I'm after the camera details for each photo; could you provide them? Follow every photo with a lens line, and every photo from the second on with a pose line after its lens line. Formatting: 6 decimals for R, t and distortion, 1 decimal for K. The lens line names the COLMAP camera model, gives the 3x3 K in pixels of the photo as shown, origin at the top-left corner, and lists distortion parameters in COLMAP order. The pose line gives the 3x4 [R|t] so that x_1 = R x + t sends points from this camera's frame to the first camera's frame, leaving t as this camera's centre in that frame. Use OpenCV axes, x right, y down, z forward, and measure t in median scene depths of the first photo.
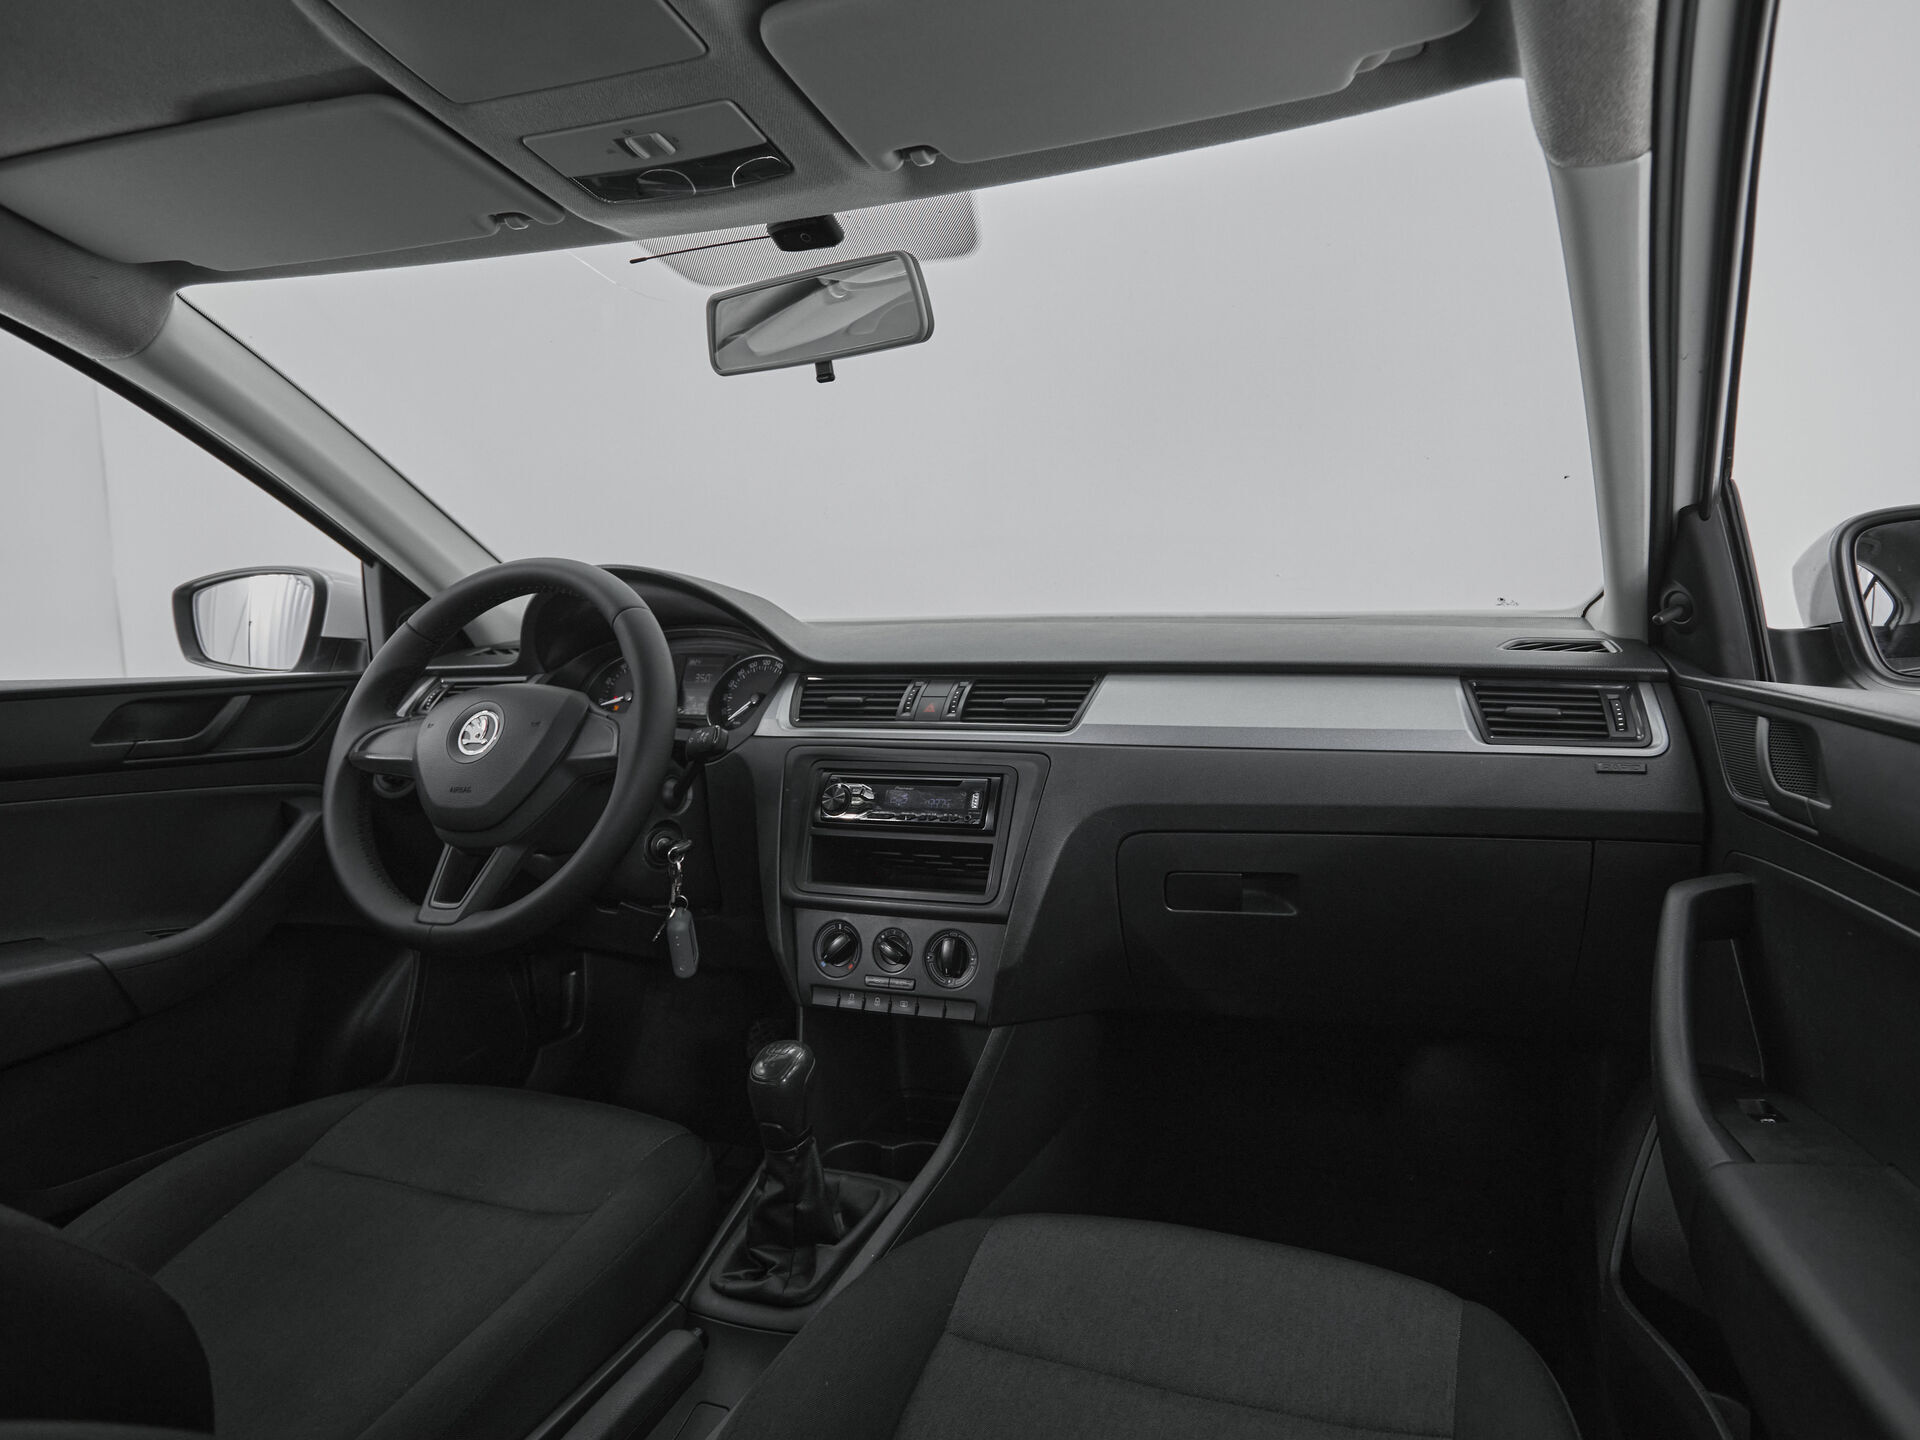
lens RADIAL K [[1025.6, 0, 1064.2], [0, 1025.6, 721.5], [0, 0, 1]] dist [0.001572, -0.004243]
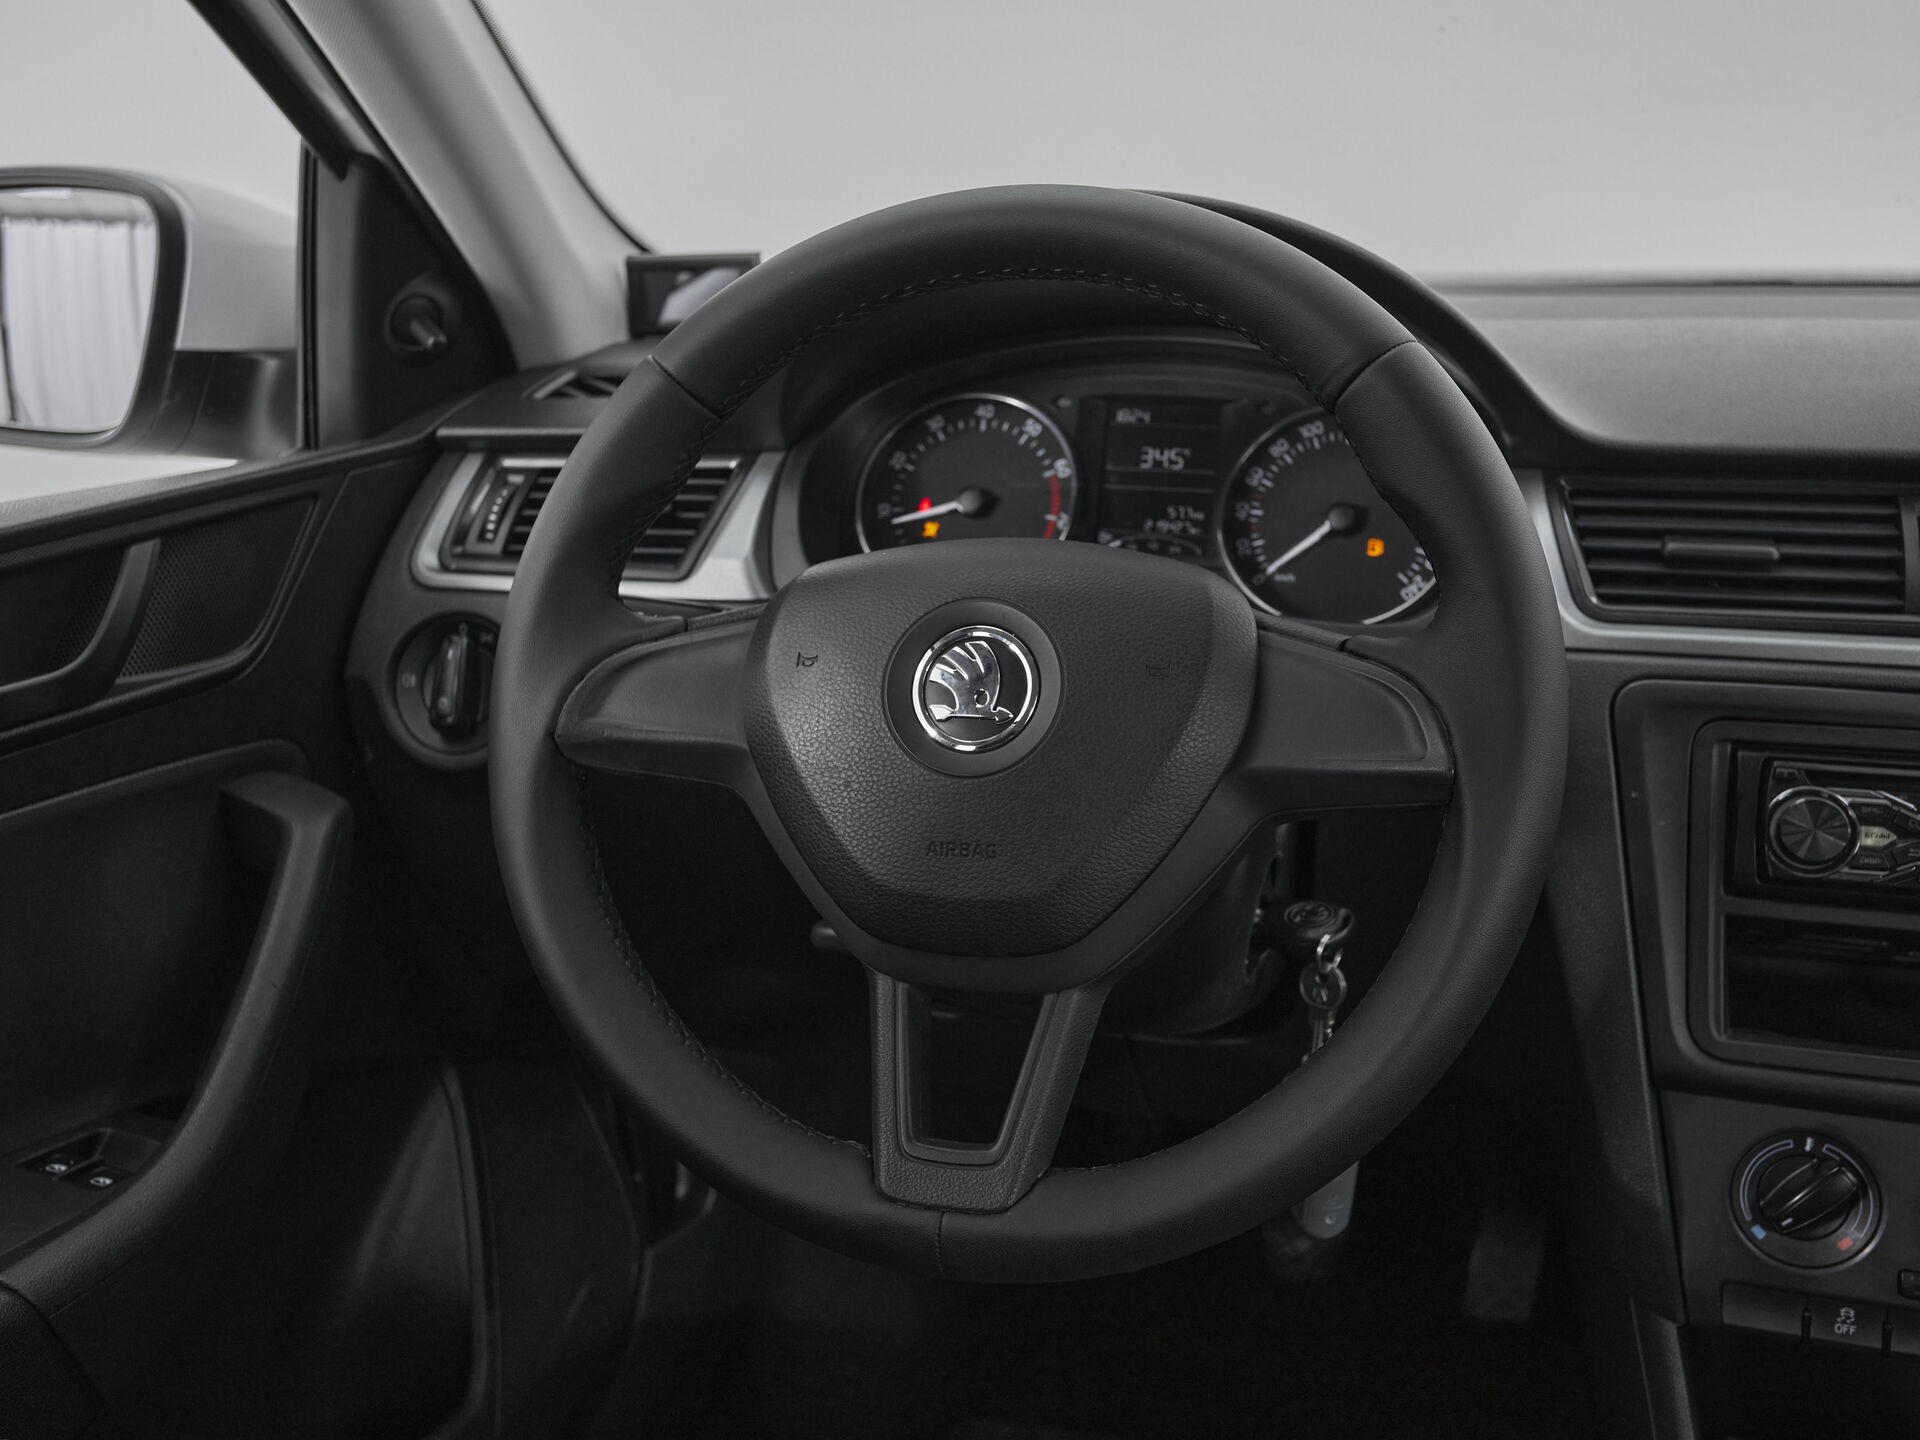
lens RADIAL K [[1924.8, 0, 957.3], [0, 1924.8, 717.7], [0, 0, 1]] dist [0.009802, 0.000000]
pose [[0.999842, -0.005225, 0.017007, -0.566062], [0.002075, 0.983627, 0.180203, -0.099178], [-0.017670, -0.180139, 0.983482, 0.304935]]
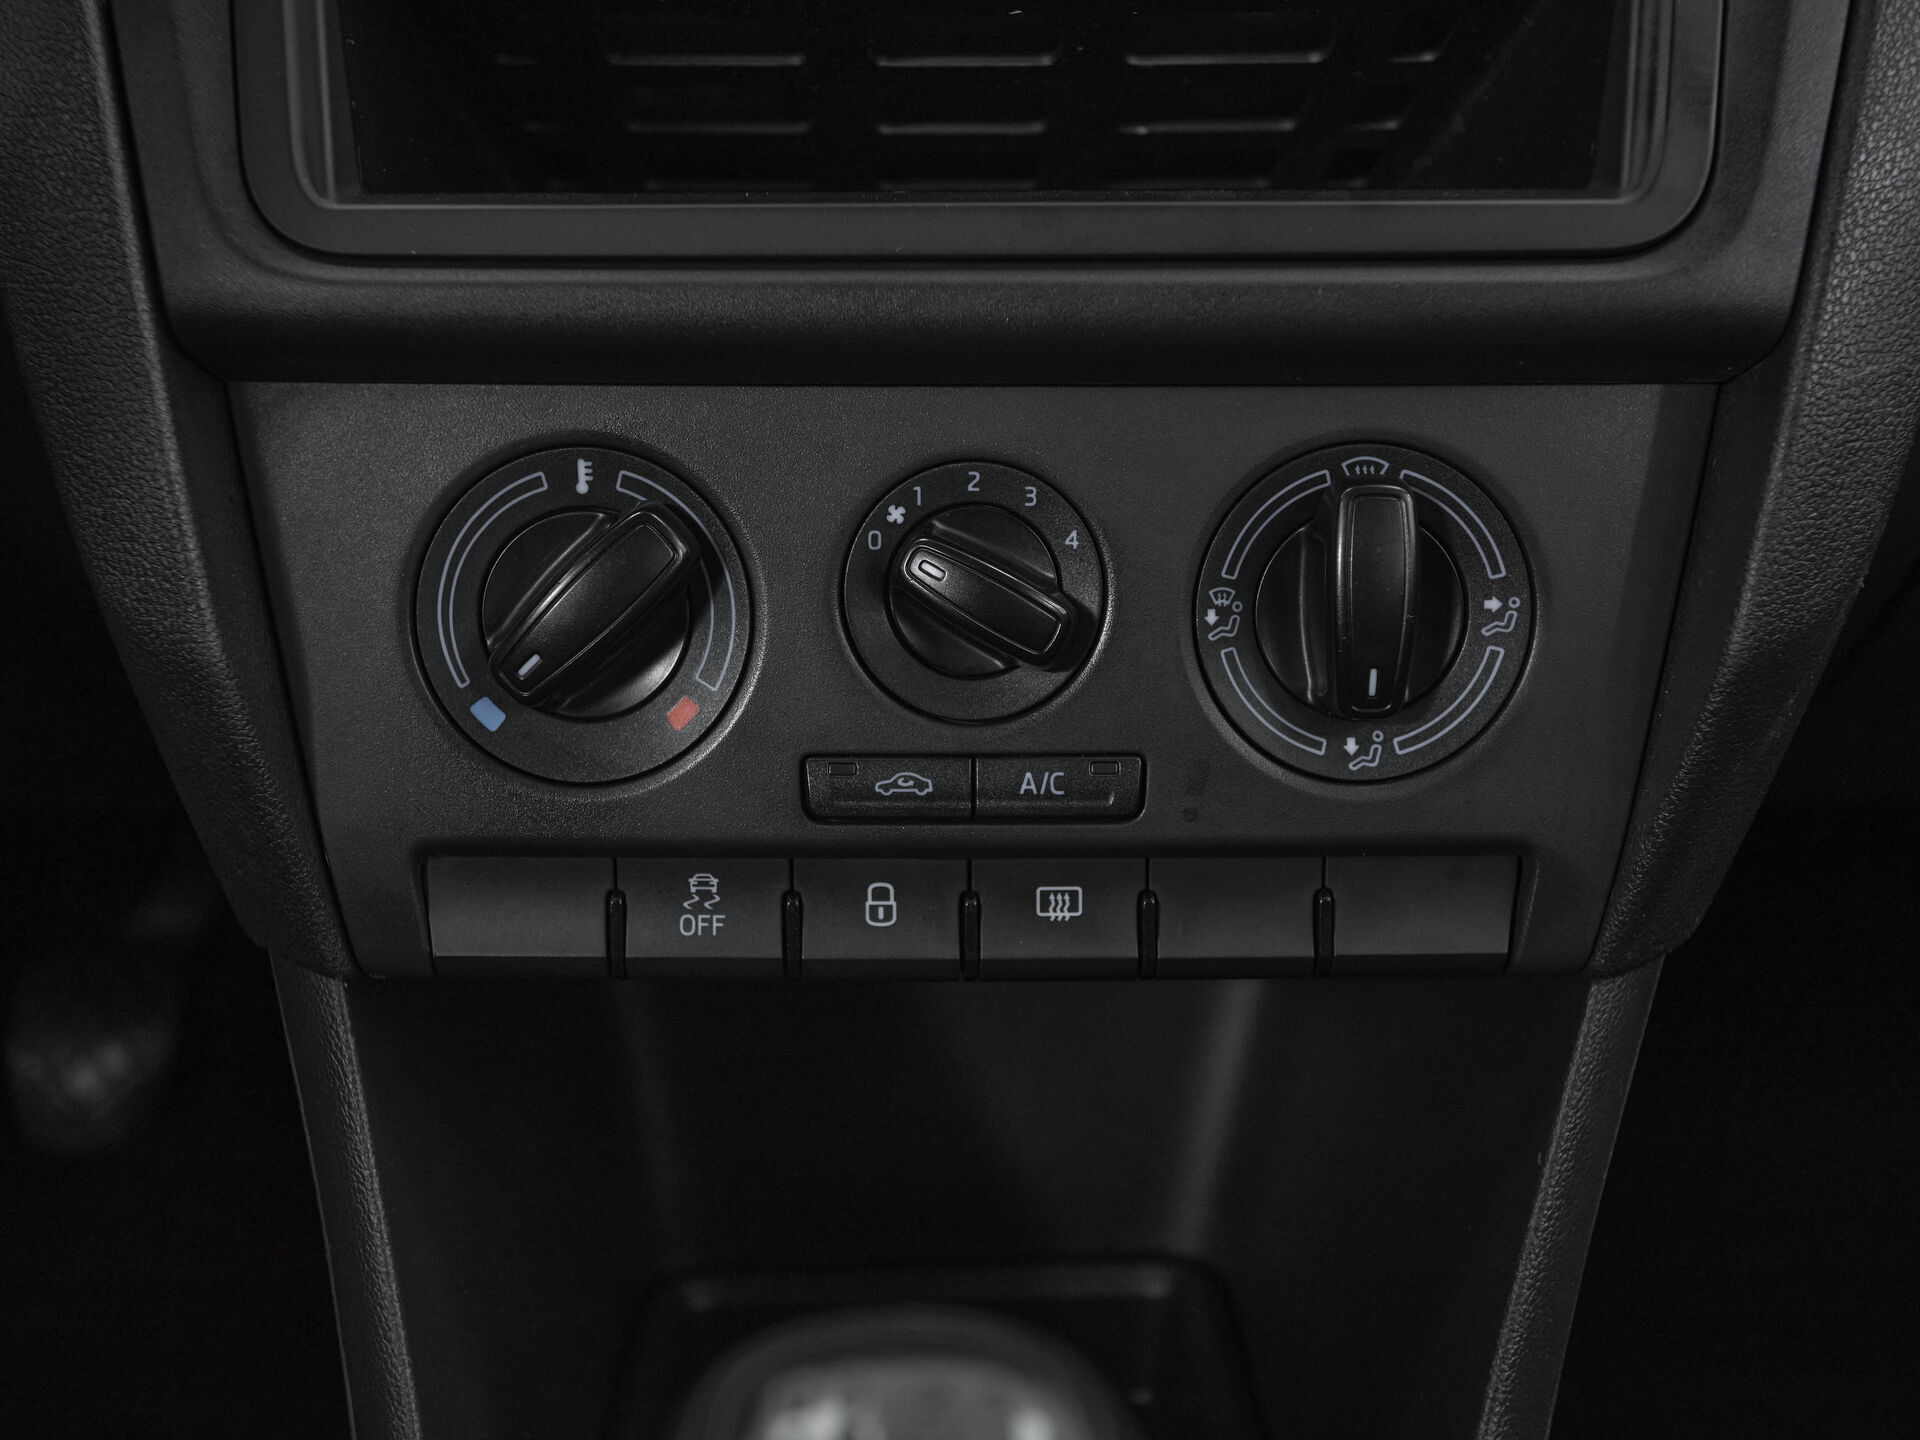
lens RADIAL K [[2285.5, 0, 902.7], [0, 2285.5, 739.9], [0, 0, 1]] dist [0.024178, 0.000000]
pose [[0.955884, -0.082928, 0.281795, -0.277264], [0.017135, 0.973430, 0.228342, 0.161039], [-0.293244, -0.213440, 0.931907, 0.654523]]
